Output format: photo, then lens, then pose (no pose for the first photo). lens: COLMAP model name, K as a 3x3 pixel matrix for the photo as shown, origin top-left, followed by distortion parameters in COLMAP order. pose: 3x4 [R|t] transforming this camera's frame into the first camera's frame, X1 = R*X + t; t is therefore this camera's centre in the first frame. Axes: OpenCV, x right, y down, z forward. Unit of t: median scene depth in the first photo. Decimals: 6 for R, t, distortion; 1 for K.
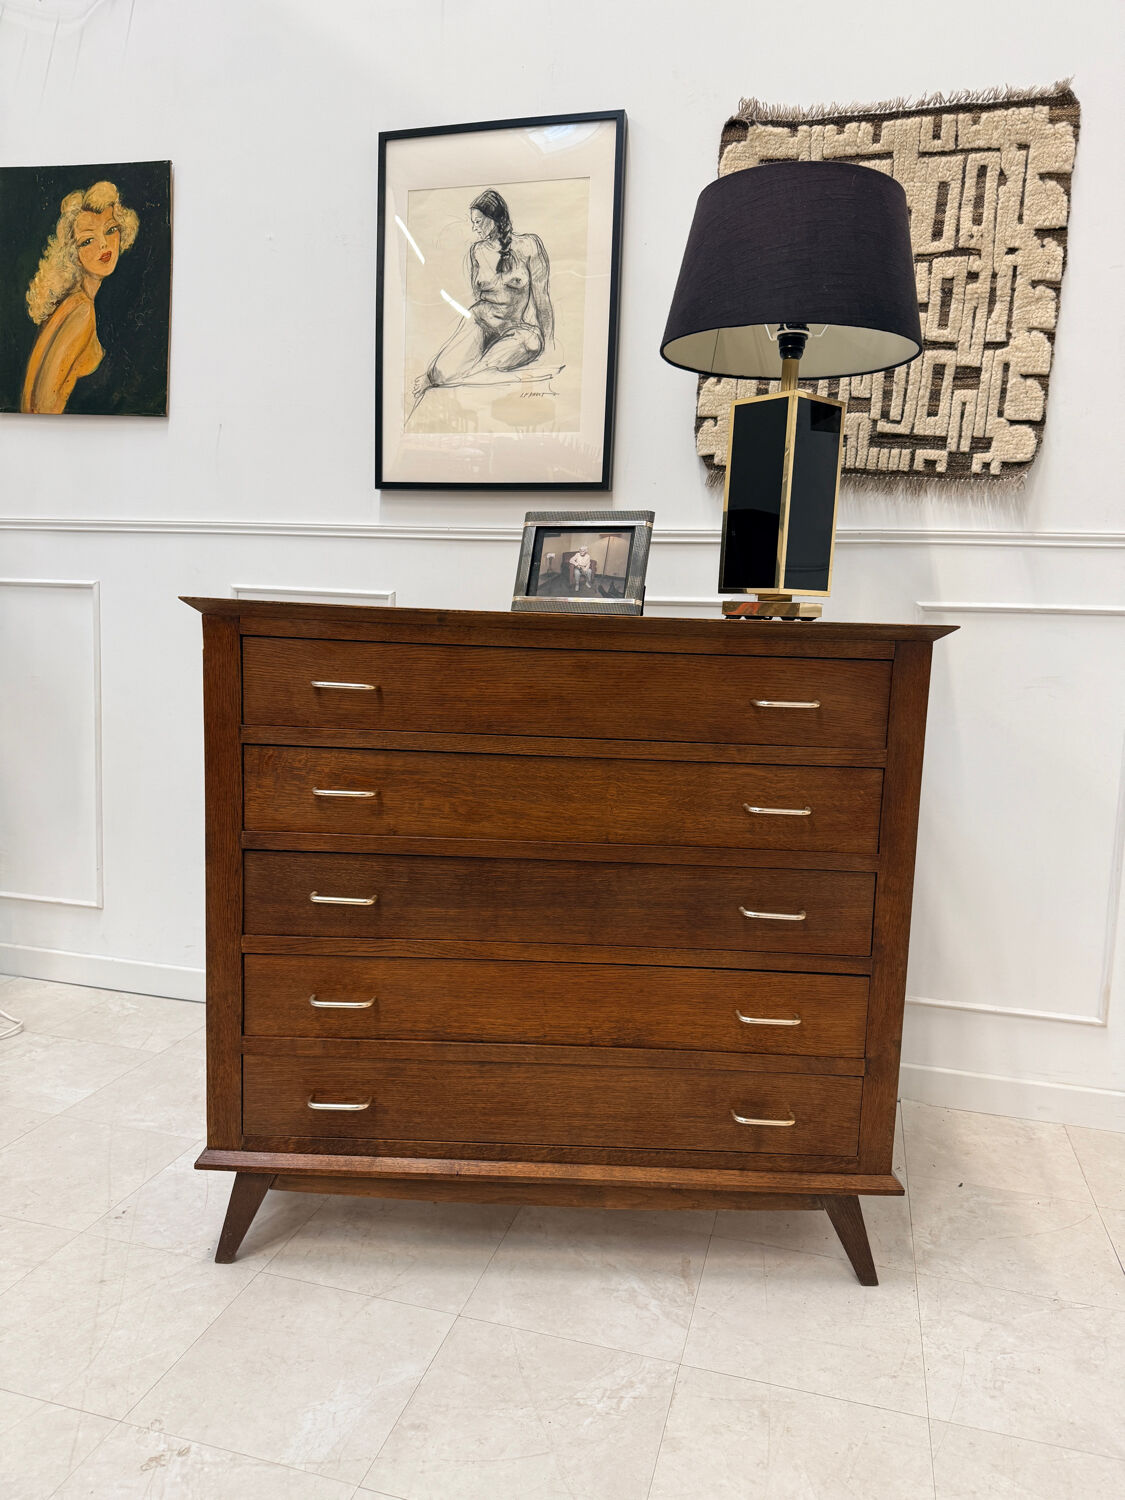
lens RADIAL K [[1069.0, 0, 564.7], [0, 1069.0, 751.0], [0, 0, 1]] dist [0.038726, -0.043851]
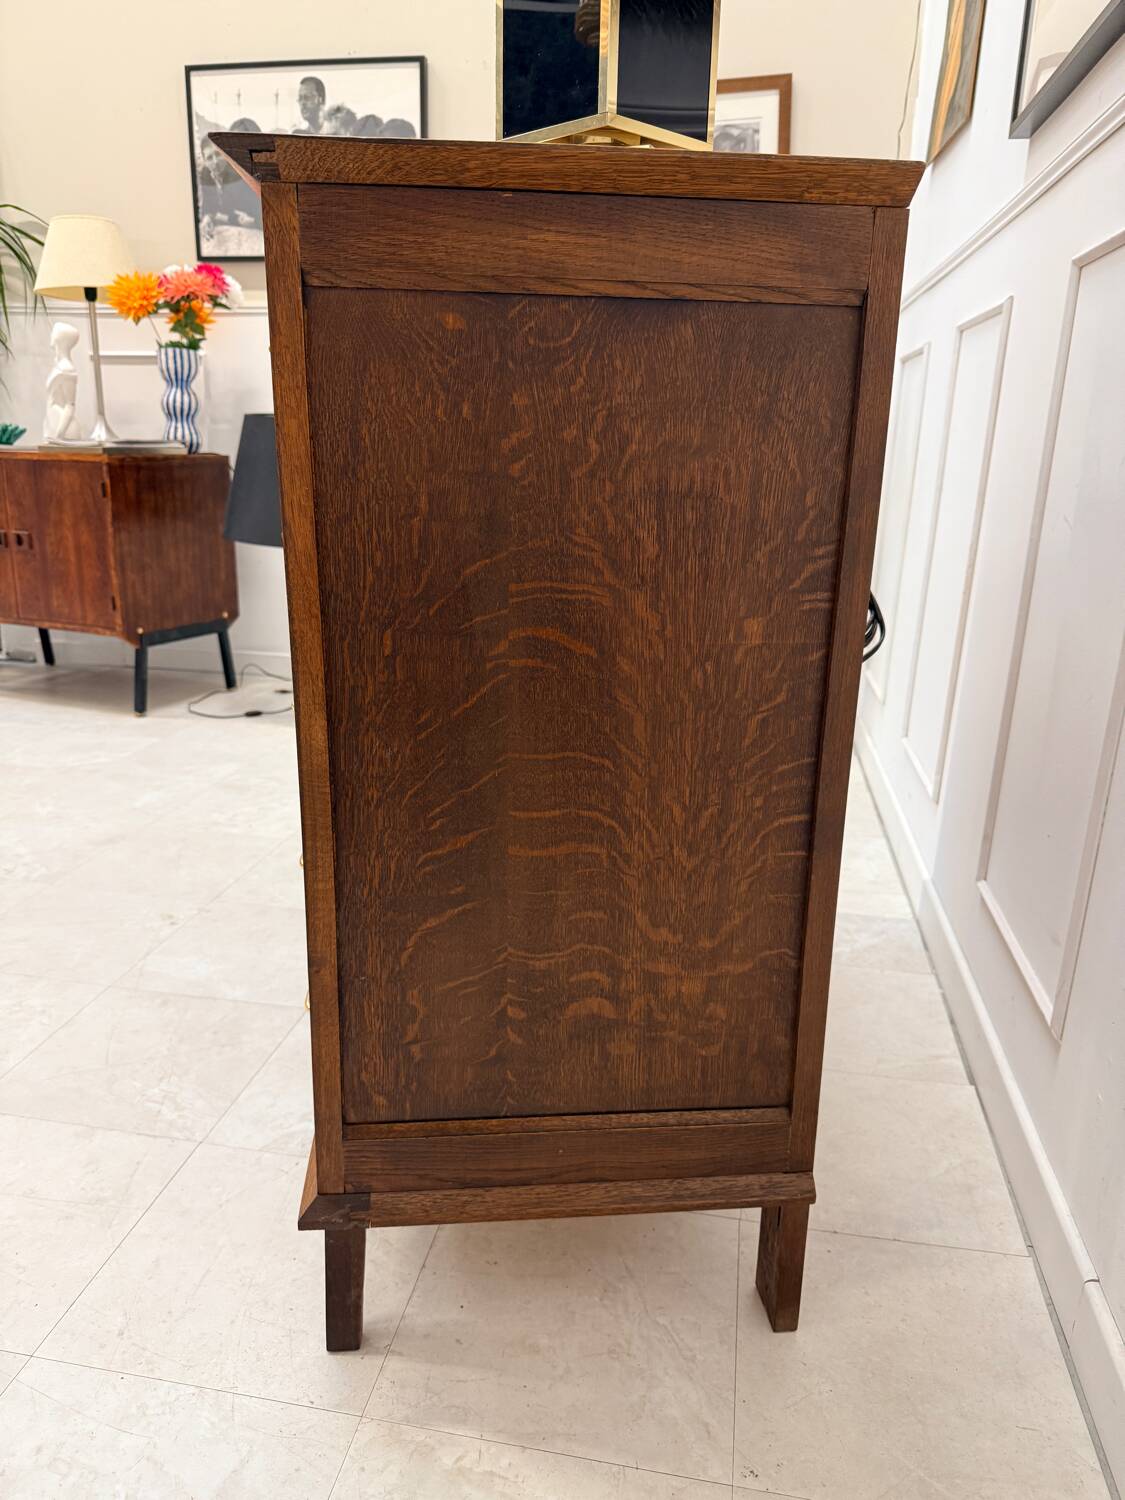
lens RADIAL K [[1071.6, 0, 562.5], [0, 1071.6, 750.0], [0, 0, 1]] dist [-0.000160, -0.005990]
pose [[0.091662, 0.247123, -0.964639, 0.726105], [-0.142883, 0.961957, 0.232859, 0.005923], [0.985486, 0.116486, 0.123485, 0.916491]]
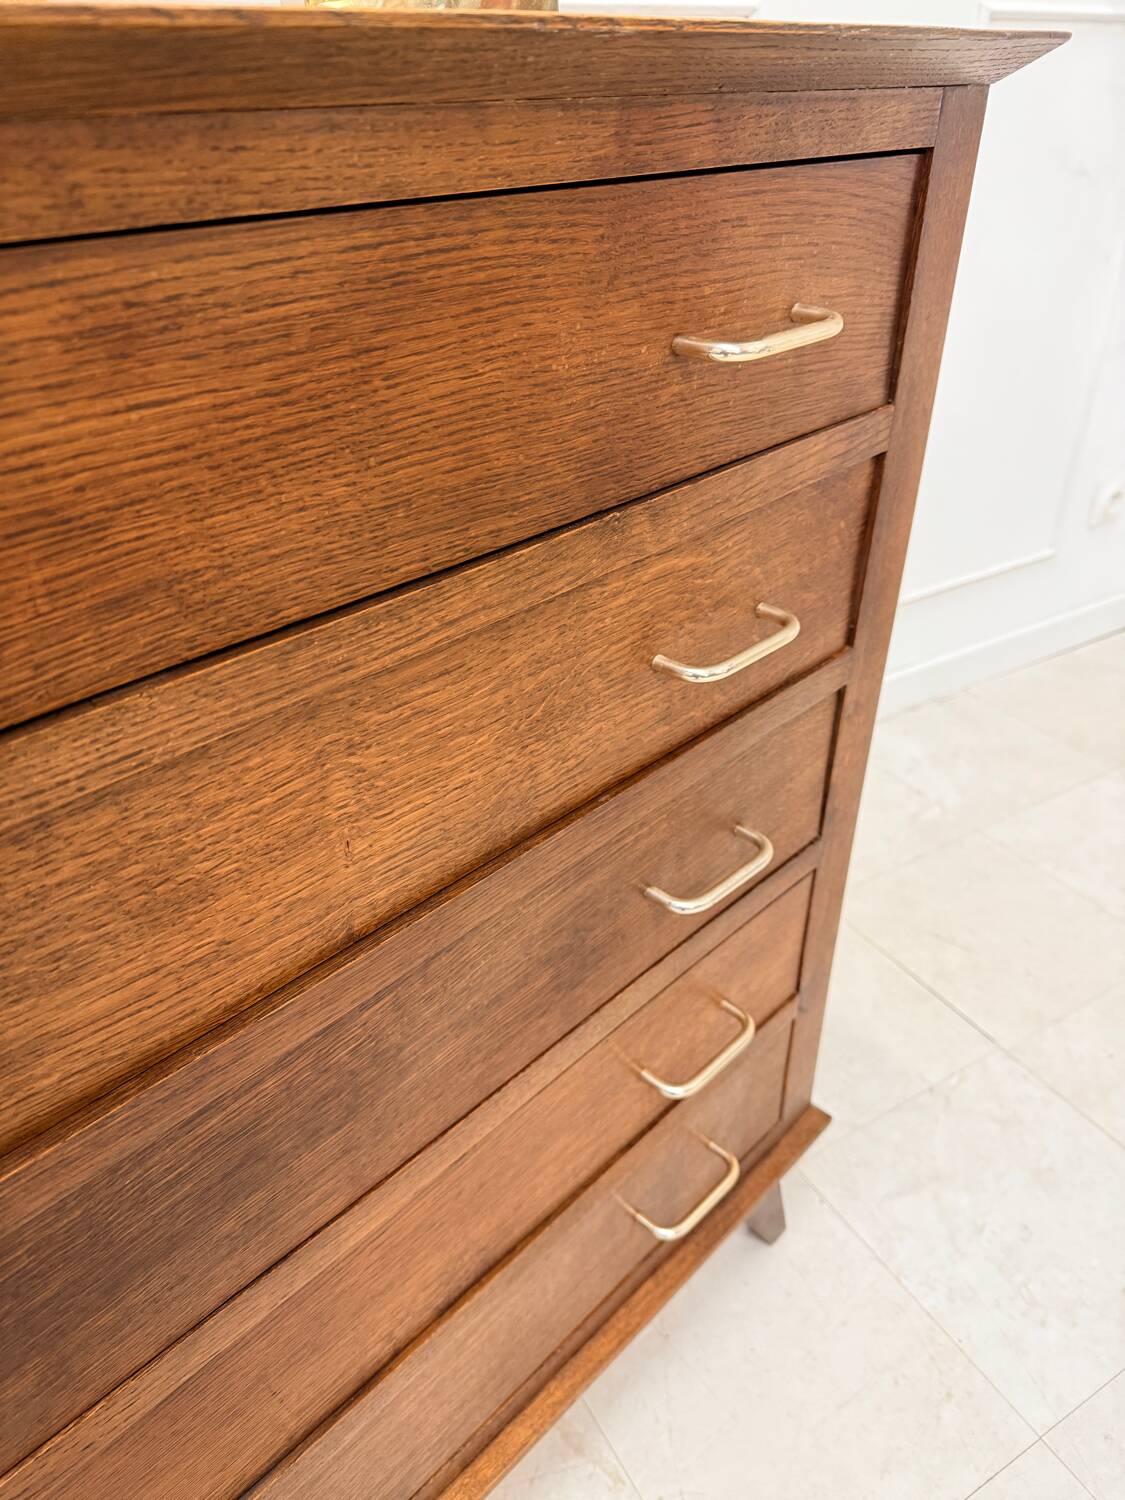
lens RADIAL K [[1071.6, 0, 562.5], [0, 1071.6, 750.0], [0, 0, 1]] dist [-0.000160, -0.005990]
pose [[0.699742, -0.416468, 0.580445, -0.057885], [0.120140, 0.869527, 0.479051, -0.080049], [-0.704222, -0.265478, 0.658478, 0.668018]]
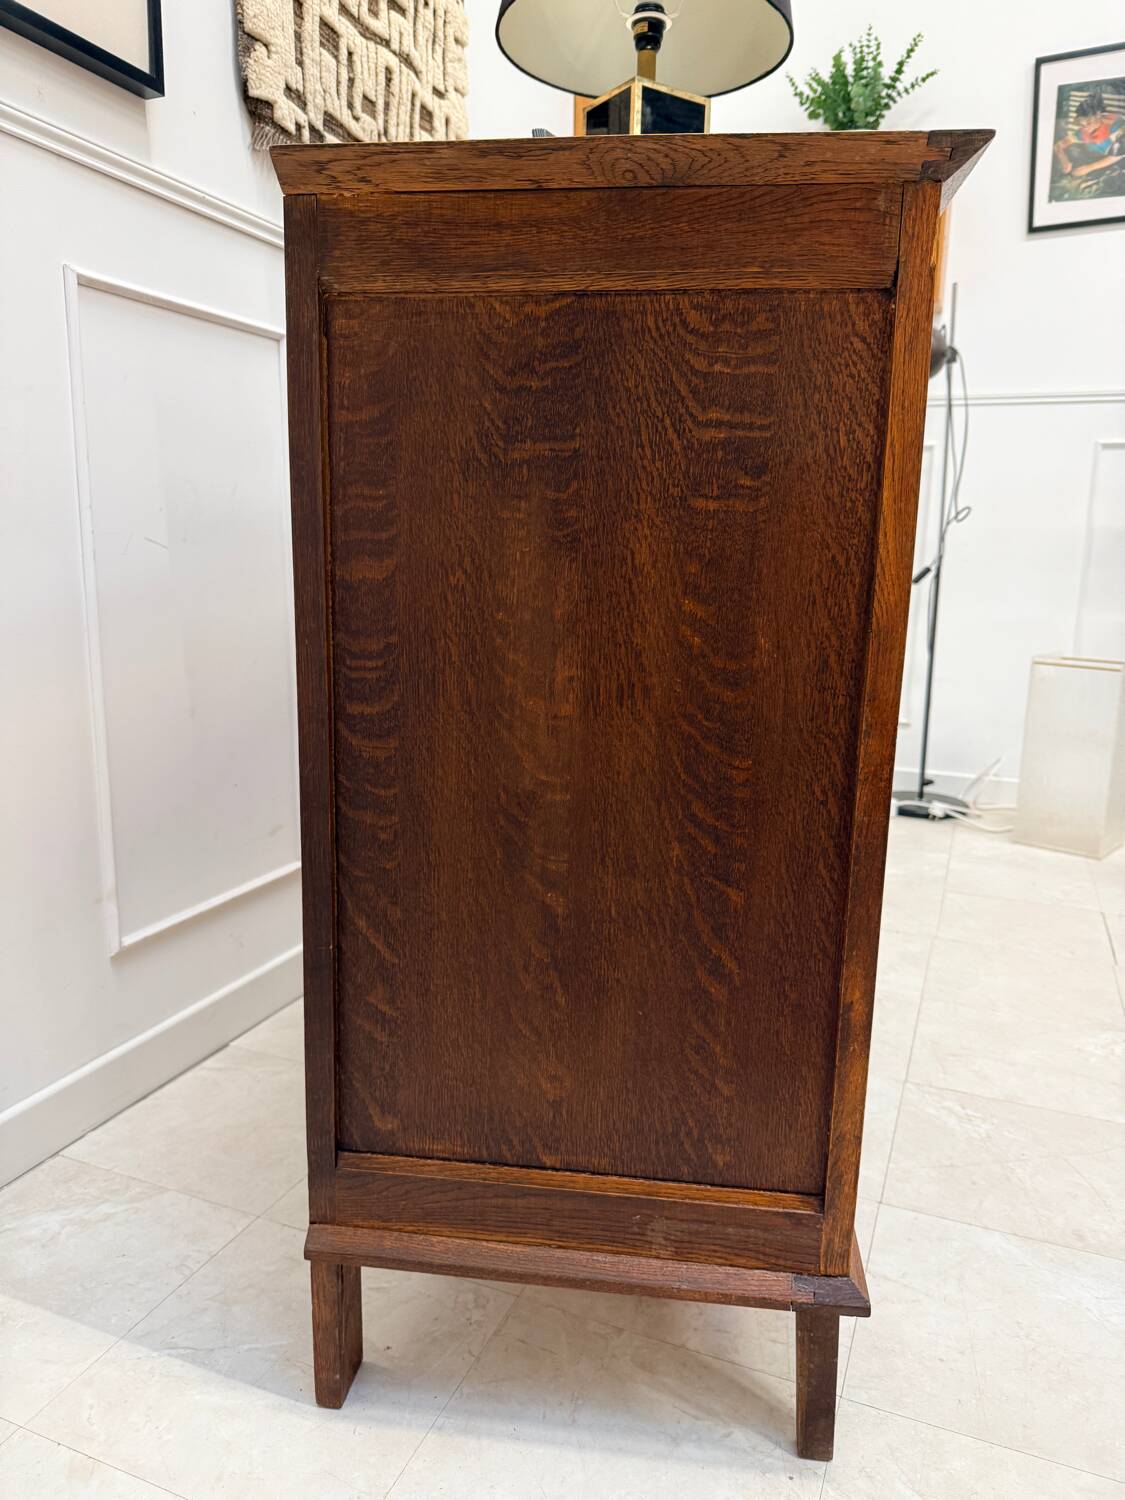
lens RADIAL K [[1071.6, 0, 562.5], [0, 1071.6, 750.0], [0, 0, 1]] dist [-0.000160, -0.005990]
pose [[0.124372, -0.219314, 0.967695, -0.709262], [0.102252, 0.972907, 0.207354, -0.003104], [-0.986953, 0.073159, 0.143427, 0.925044]]
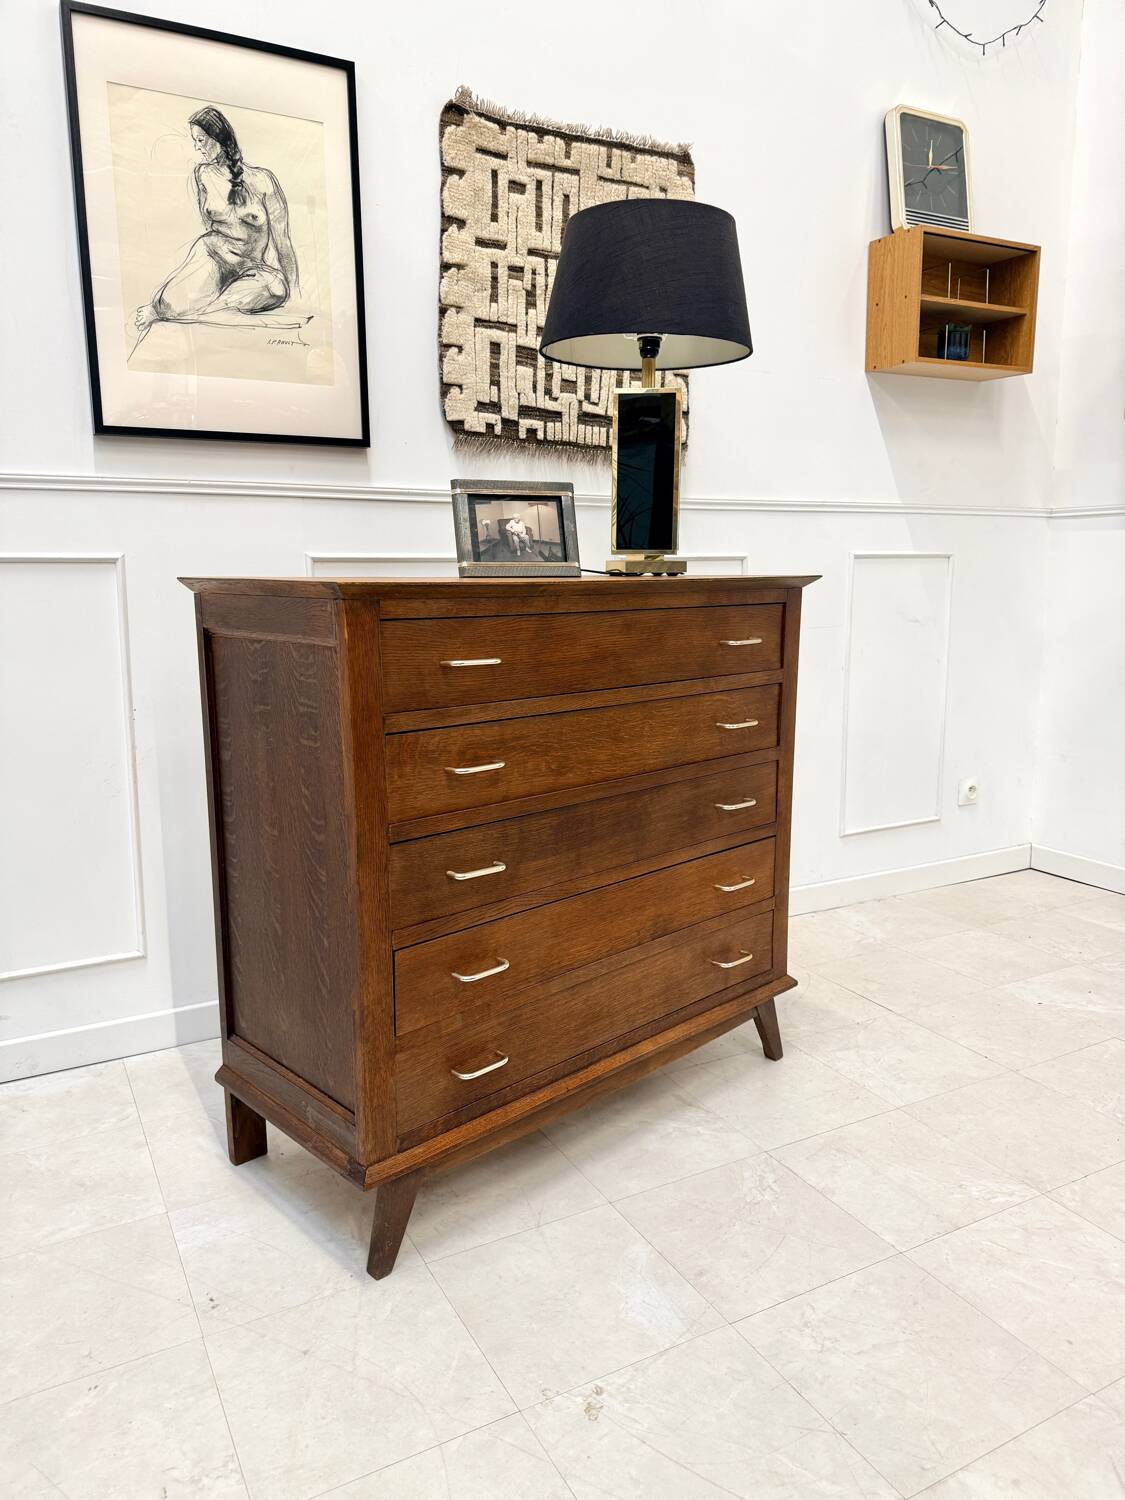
lens RADIAL K [[1052.8, 0, 565.3], [0, 1052.8, 752.7], [0, 0, 1]] dist [0.056499, -0.083388]
pose [[0.723078, -0.158888, 0.672244, -0.685264], [0.114292, 0.987292, 0.110417, -0.063449], [-0.681245, -0.003007, 0.732049, 0.178702]]
